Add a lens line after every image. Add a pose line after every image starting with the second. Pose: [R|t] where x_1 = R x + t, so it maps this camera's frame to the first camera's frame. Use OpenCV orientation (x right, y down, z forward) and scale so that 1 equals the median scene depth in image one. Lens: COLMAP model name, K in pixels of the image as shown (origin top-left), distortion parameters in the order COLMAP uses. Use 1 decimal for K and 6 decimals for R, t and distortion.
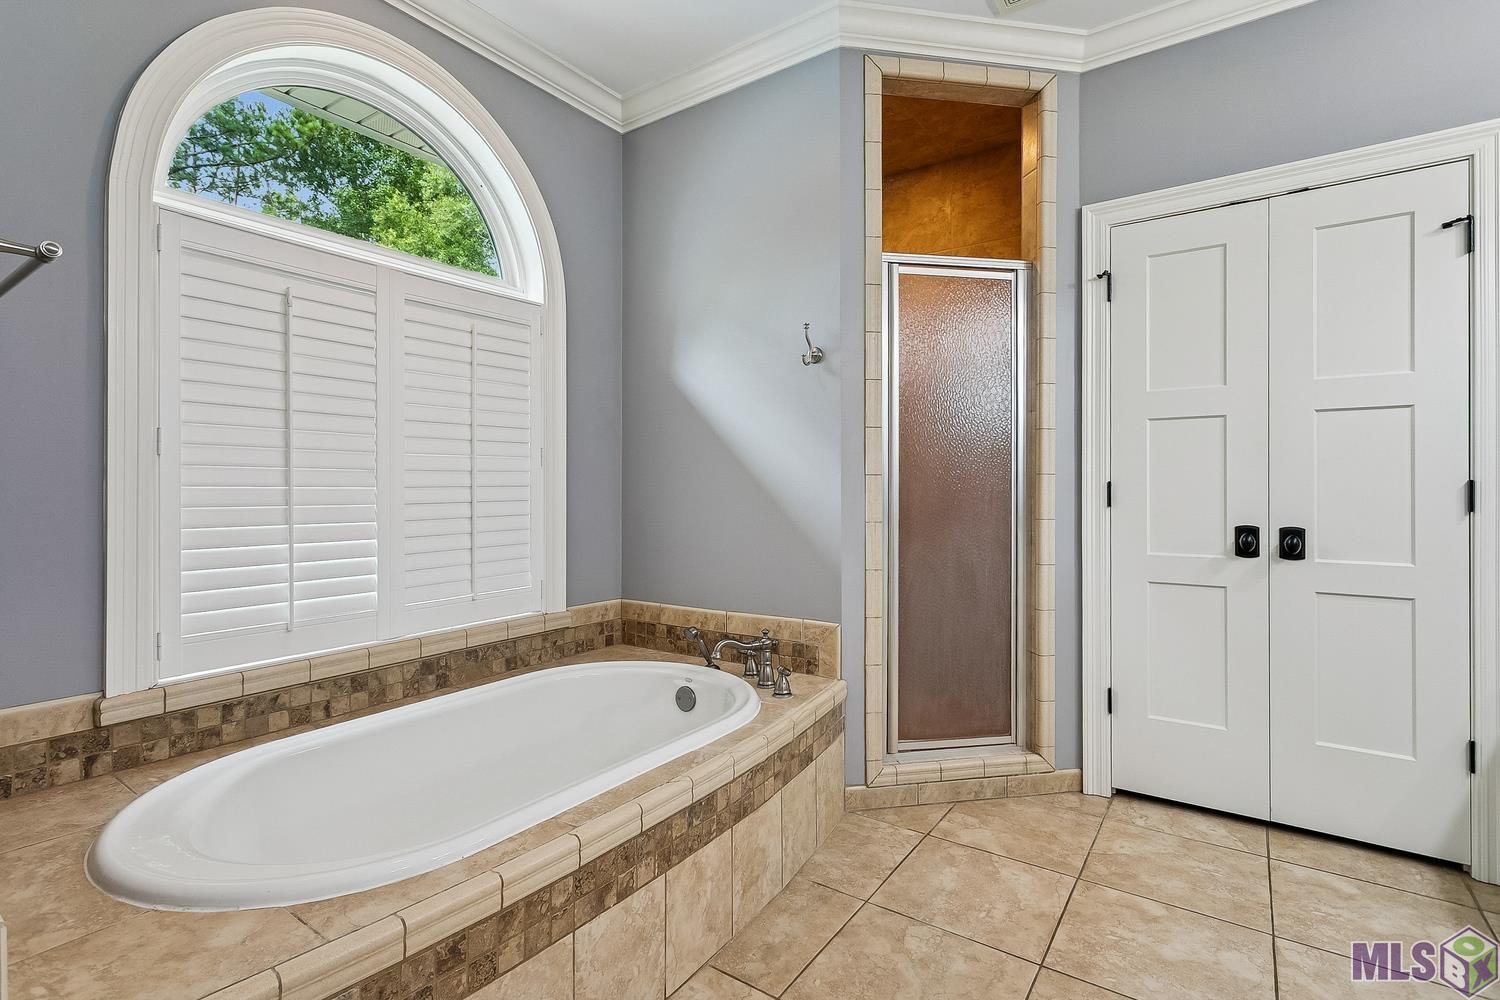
lens RADIAL K [[712.1, 0, 747.9], [0, 712.1, 488.9], [0, 0, 1]] dist [0.000267, 0.001295]
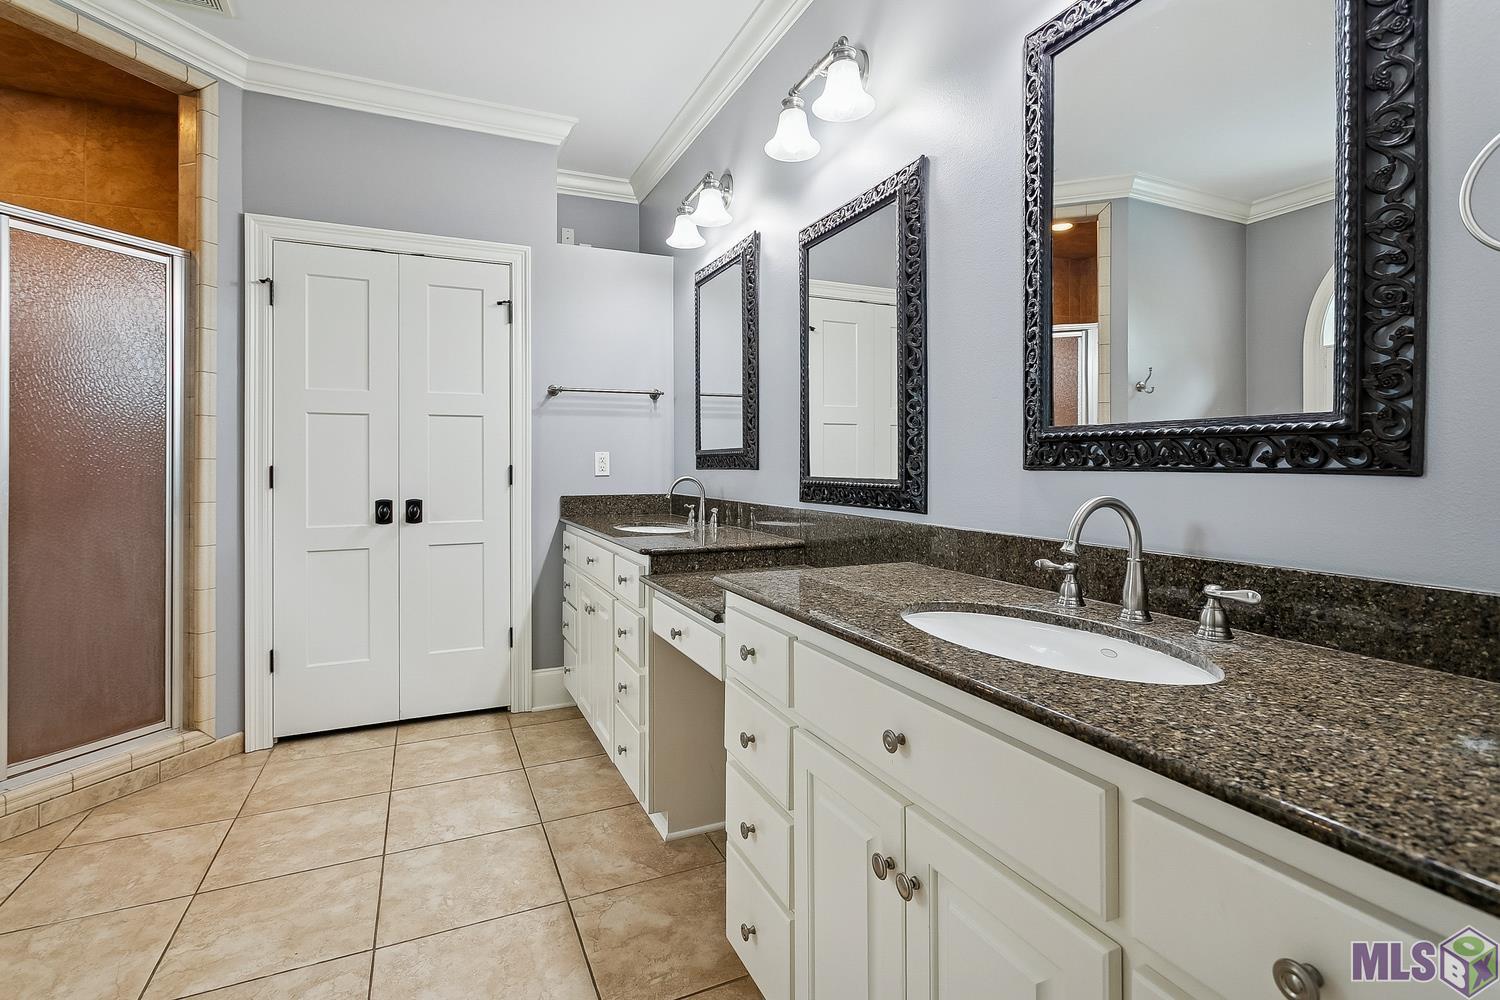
lens RADIAL K [[712.1, 0, 741.3], [0, 712.1, 459.0], [0, 0, 1]] dist [0.000267, 0.001295]
pose [[0.513776, 0.004531, 0.857912, -0.076915], [0.006265, 0.999940, -0.009033, -0.006432], [-0.857902, 0.010015, 0.513717, -0.216629]]
